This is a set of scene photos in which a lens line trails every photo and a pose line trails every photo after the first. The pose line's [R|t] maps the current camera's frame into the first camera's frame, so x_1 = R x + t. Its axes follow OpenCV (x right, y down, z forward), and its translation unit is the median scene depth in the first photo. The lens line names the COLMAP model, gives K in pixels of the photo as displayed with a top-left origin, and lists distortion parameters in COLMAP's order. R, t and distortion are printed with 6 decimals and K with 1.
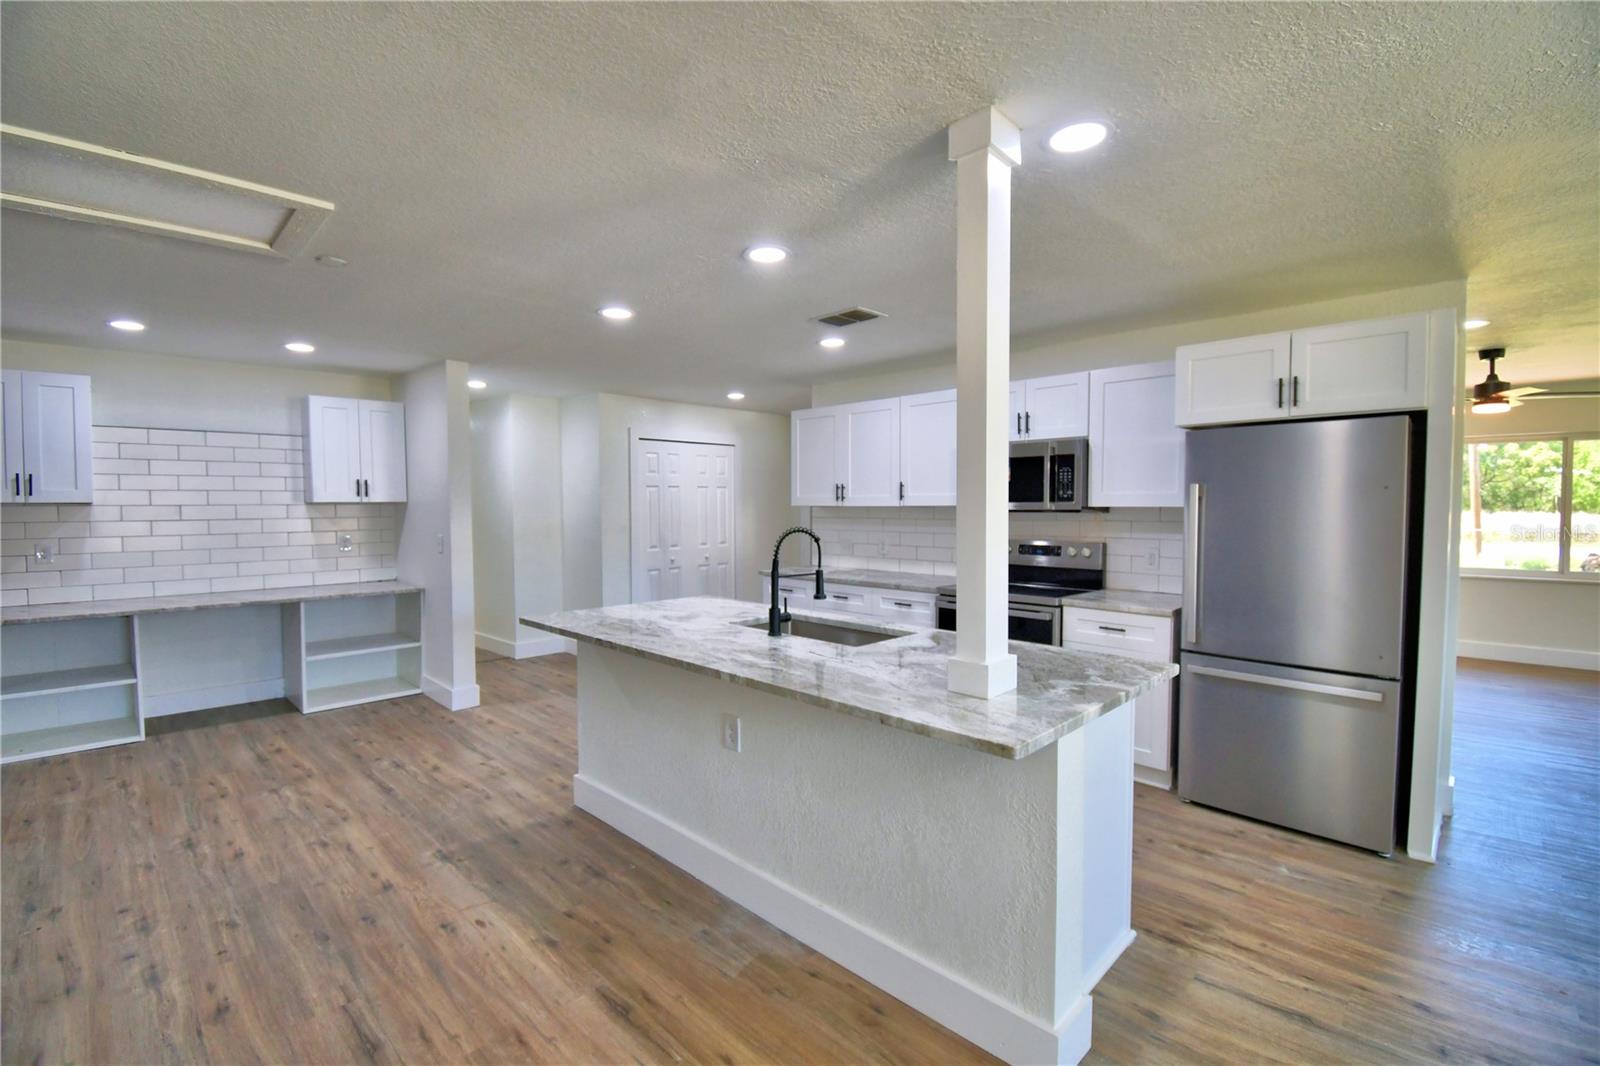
lens RADIAL K [[699.4, 0, 794.5], [0, 699.4, 531.9], [0, 0, 1]] dist [0.021732, -0.026593]
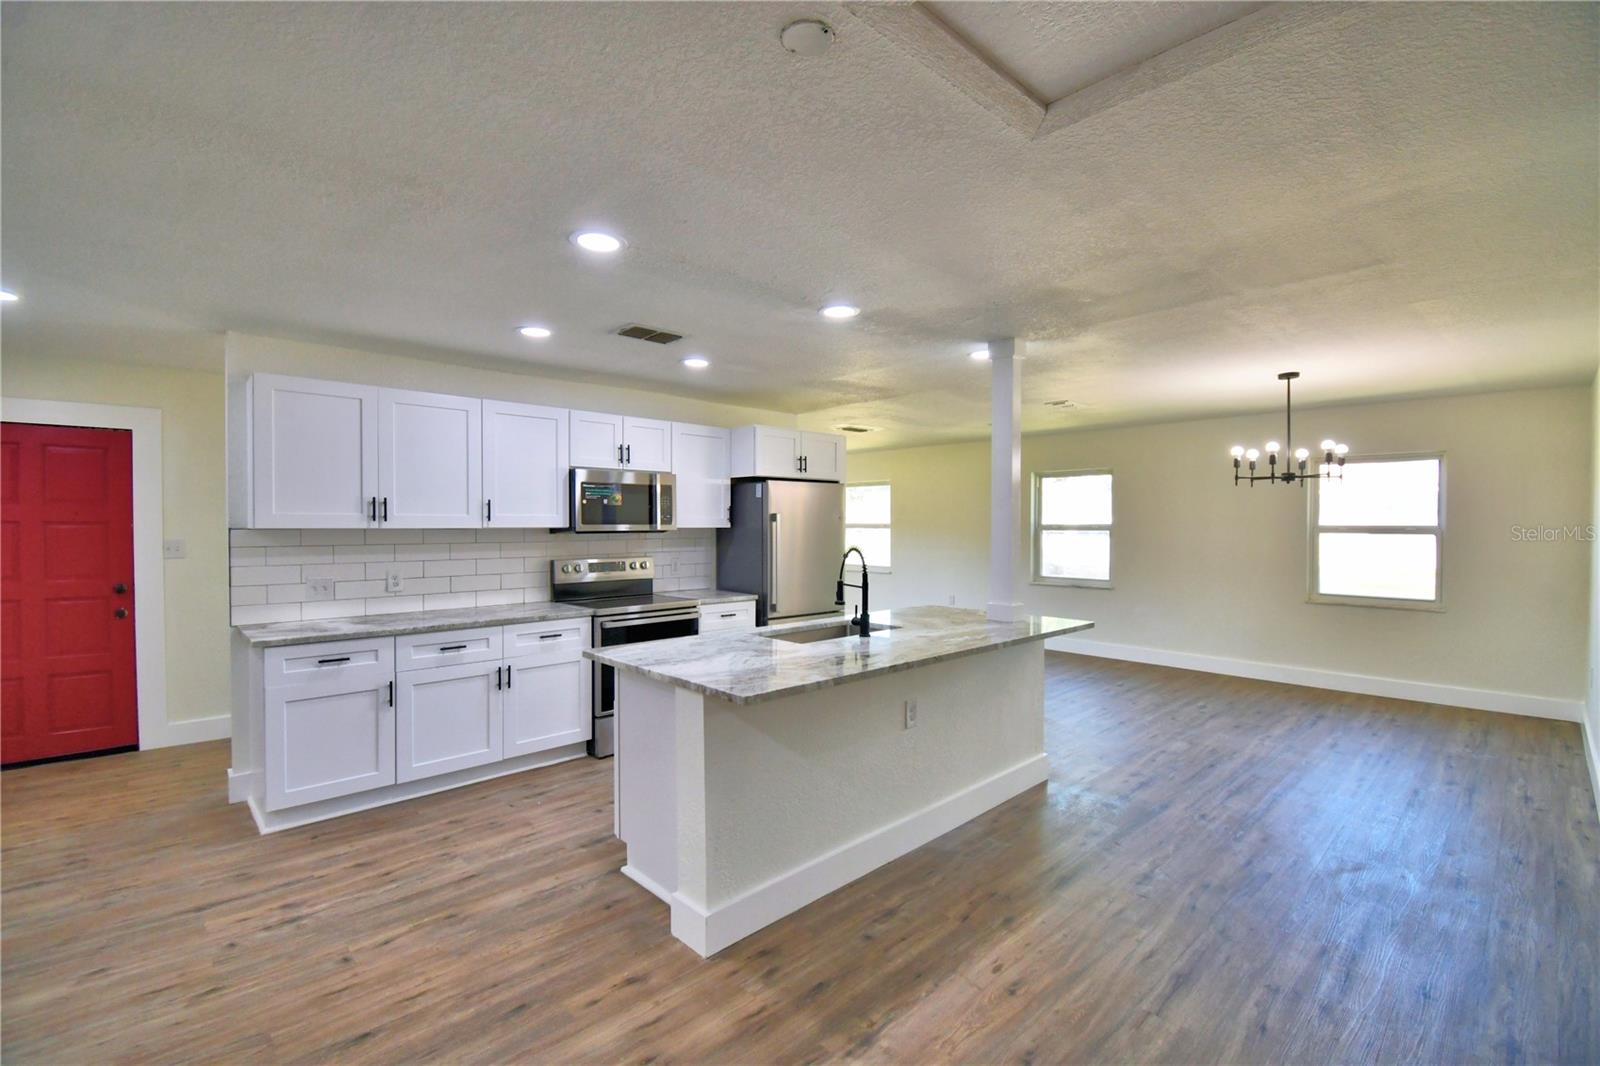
lens RADIAL K [[699.4, 0, 794.5], [0, 699.4, 531.9], [0, 0, 1]] dist [0.021732, -0.026593]
pose [[0.039675, -0.011175, 0.999150, -0.838554], [0.037807, 0.999238, 0.009675, -0.032278], [-0.998497, 0.037391, 0.040067, 0.725863]]
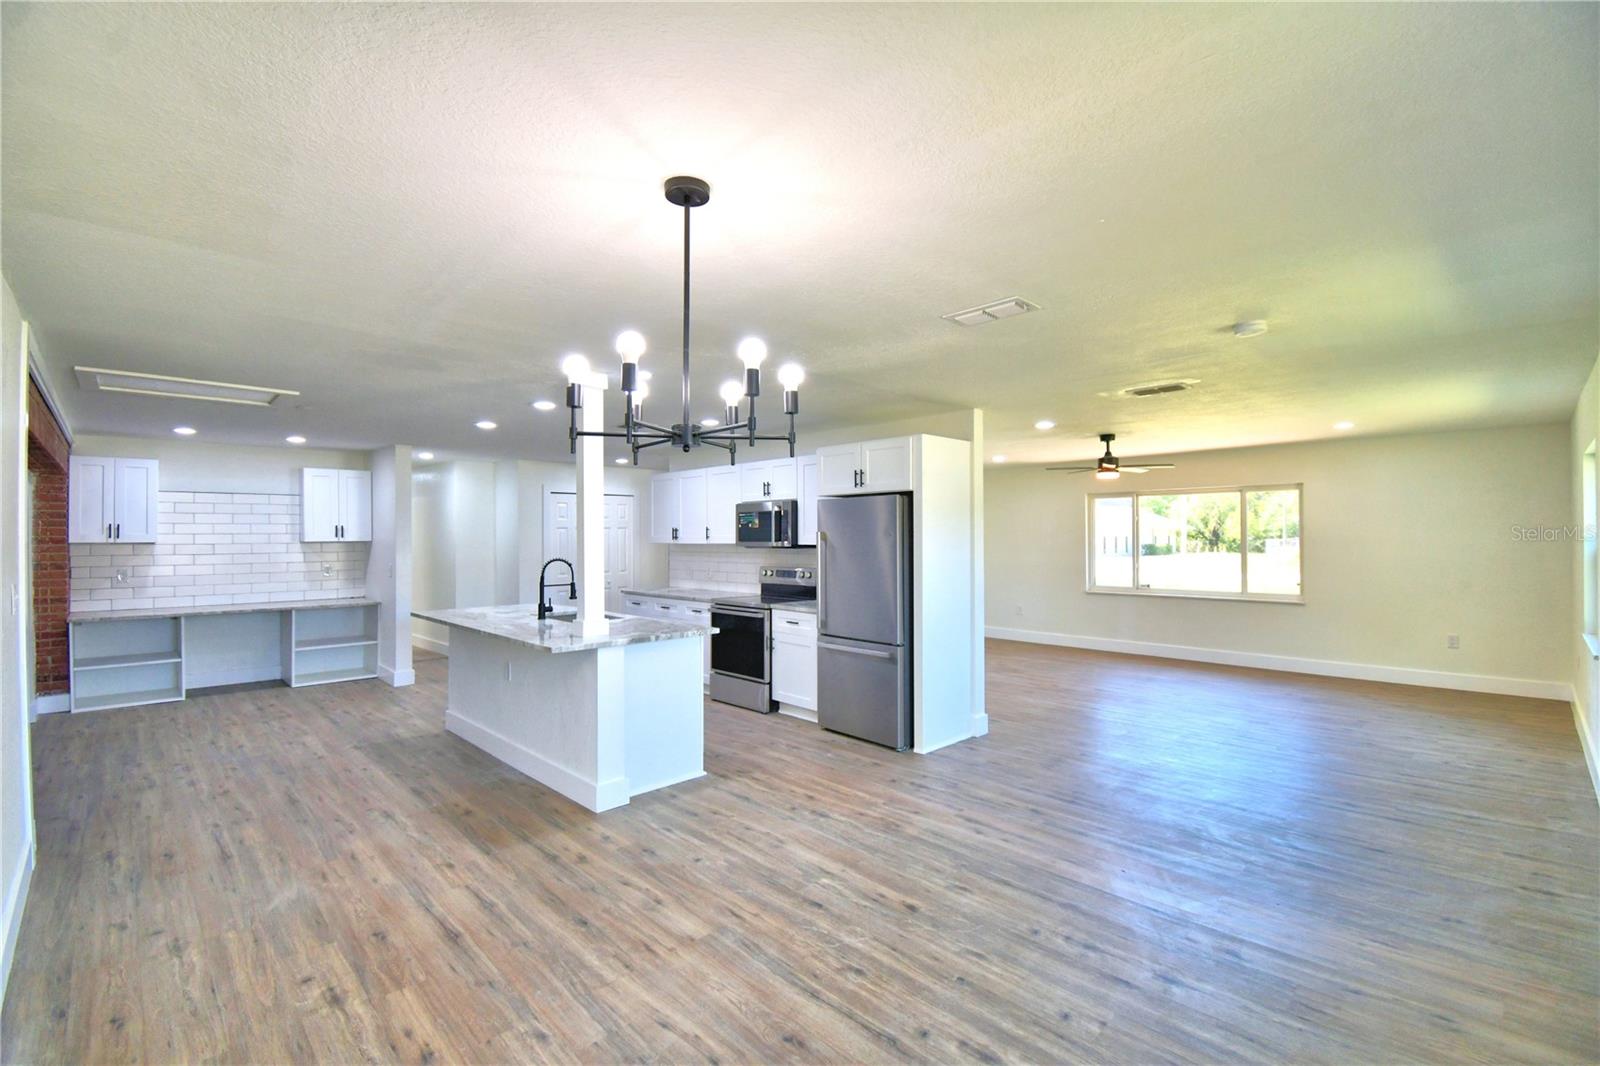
lens RADIAL K [[699.4, 0, 794.5], [0, 699.4, 531.9], [0, 0, 1]] dist [0.021732, -0.026593]
pose [[0.999708, -0.001833, -0.024109, 0.446252], [0.000718, 0.998933, -0.046182, 0.006566], [0.024168, 0.046151, 0.998642, -0.523184]]
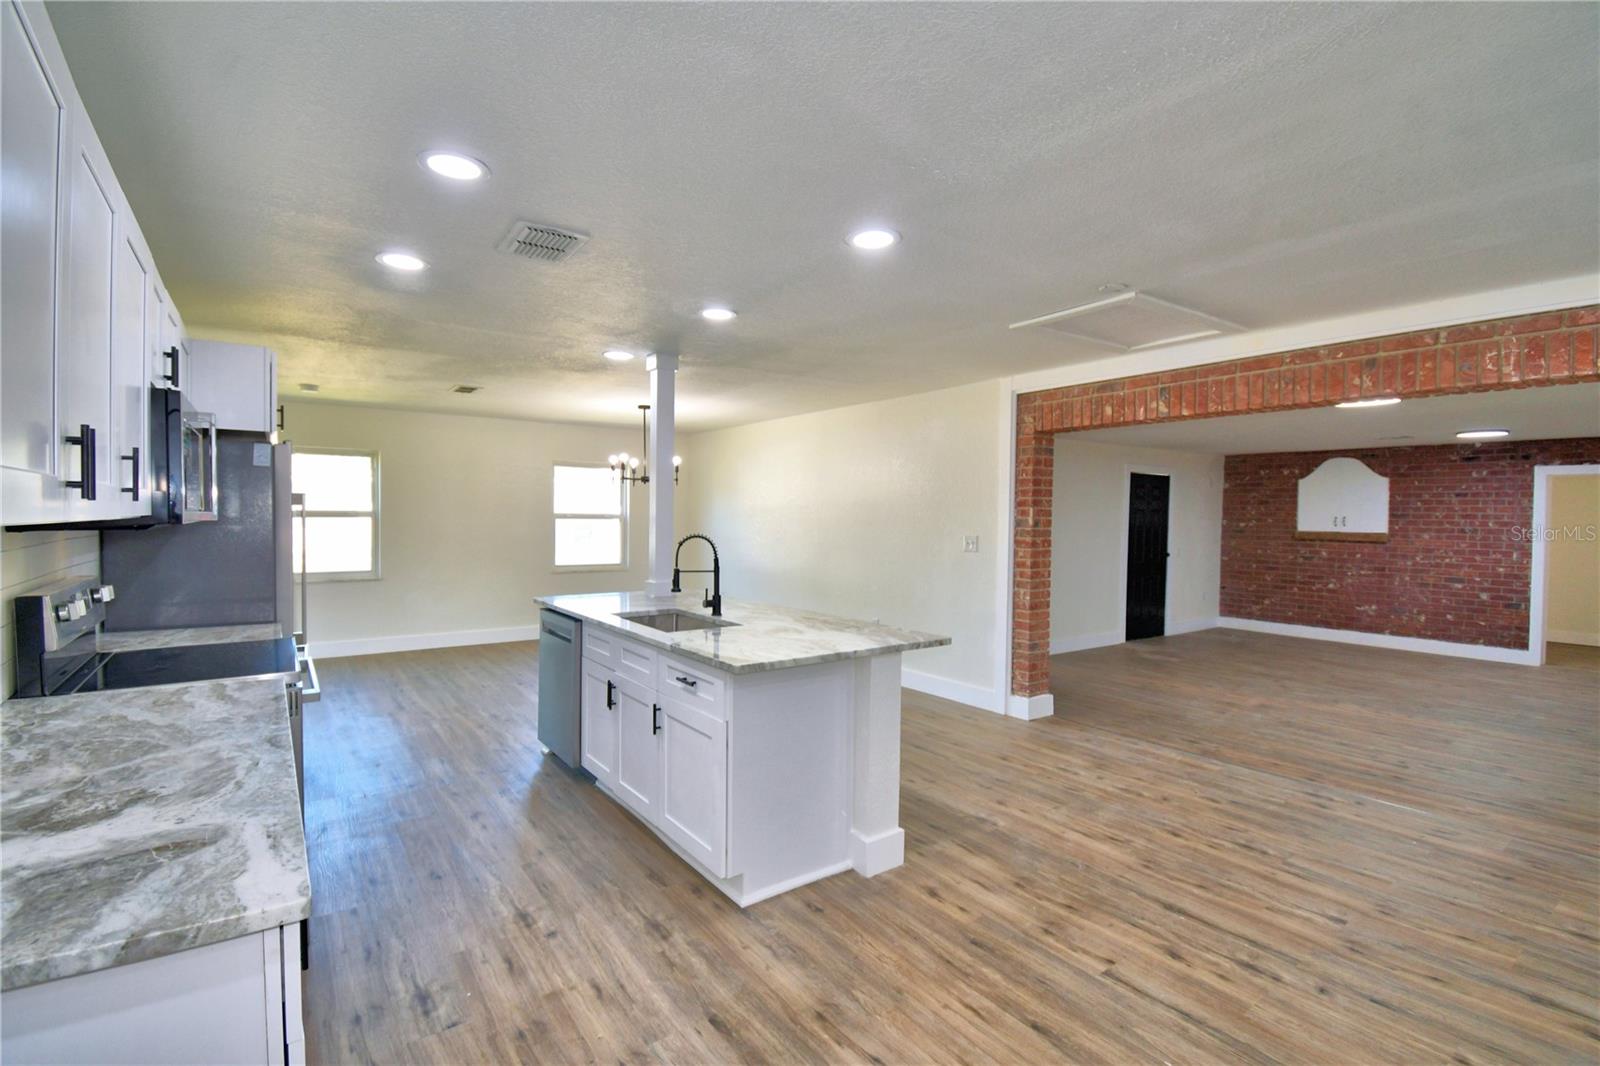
lens RADIAL K [[732.6, 0, 790.1], [0, 732.6, 531.7], [0, 0, 1]] dist [0.023933, -0.028560]
pose [[-0.984737, -0.012836, 0.173576, -0.274750], [-0.002271, 0.998140, 0.060926, -0.064617], [-0.174035, 0.059601, -0.982934, 1.584784]]
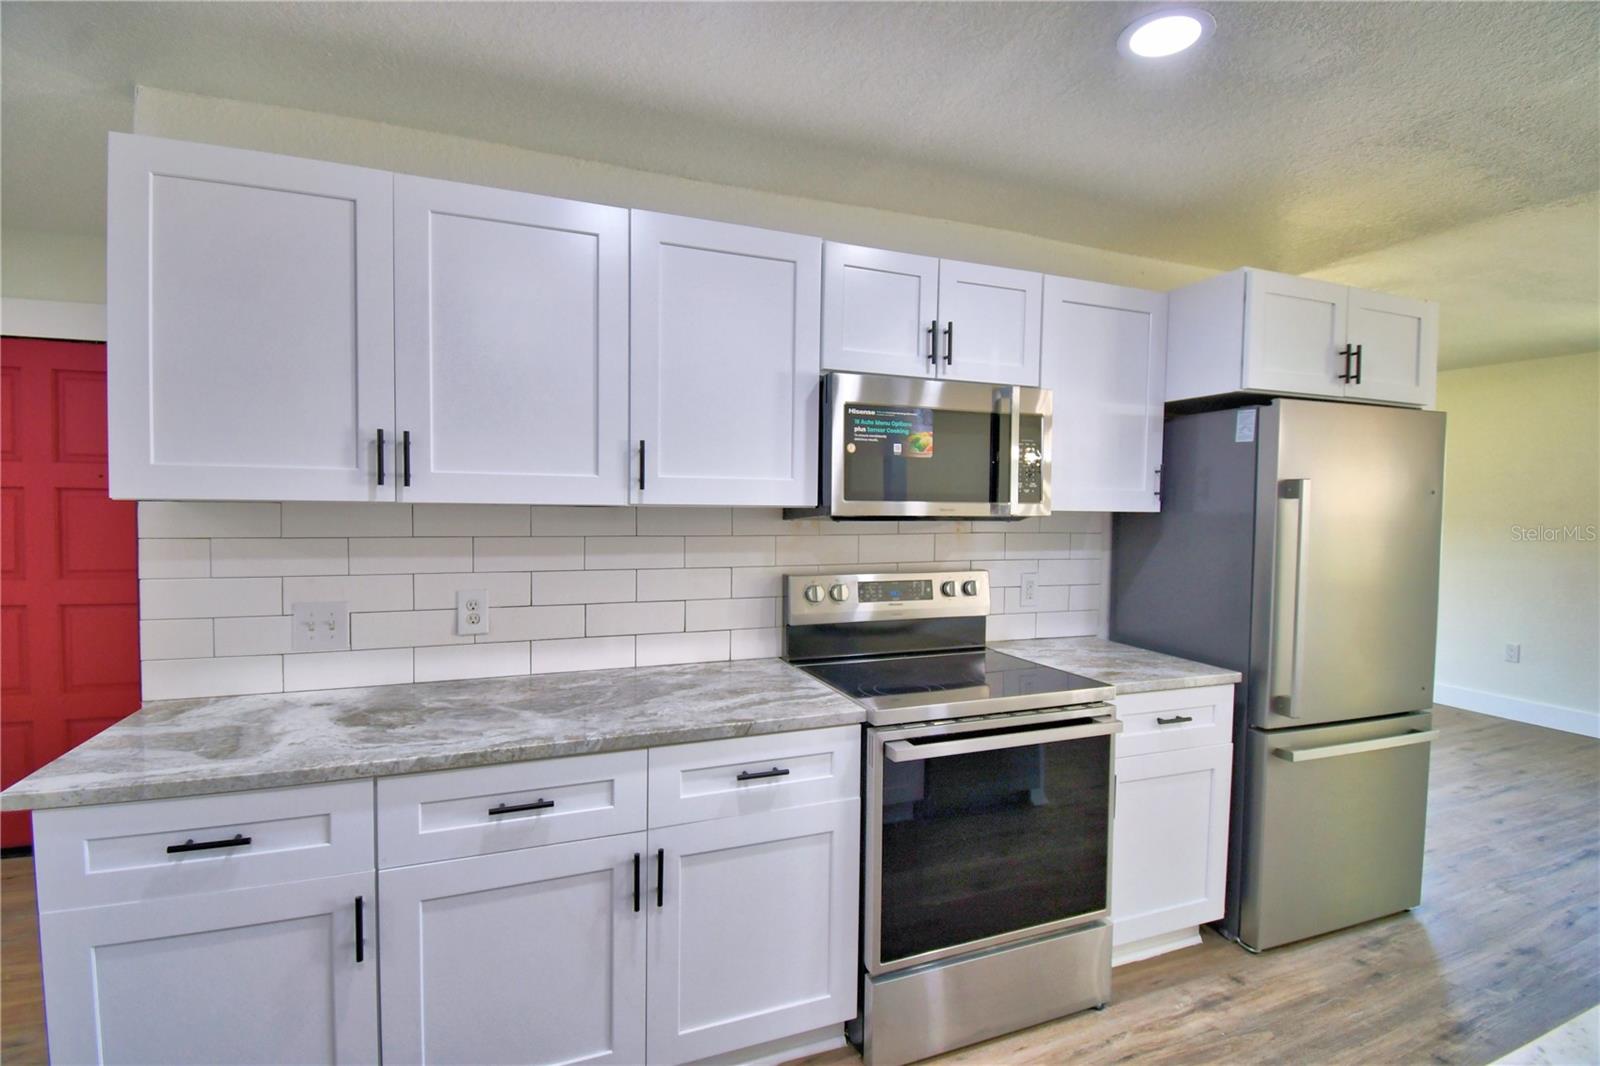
lens RADIAL K [[712.4, 0, 800.0], [0, 712.4, 533.0], [0, 0, 1]] dist [0.023013, -0.027512]
pose [[0.409669, -0.028885, 0.911777, -0.197471], [0.022389, 0.999516, 0.021605, -0.034689], [-0.911959, 0.011563, 0.410117, 0.934736]]
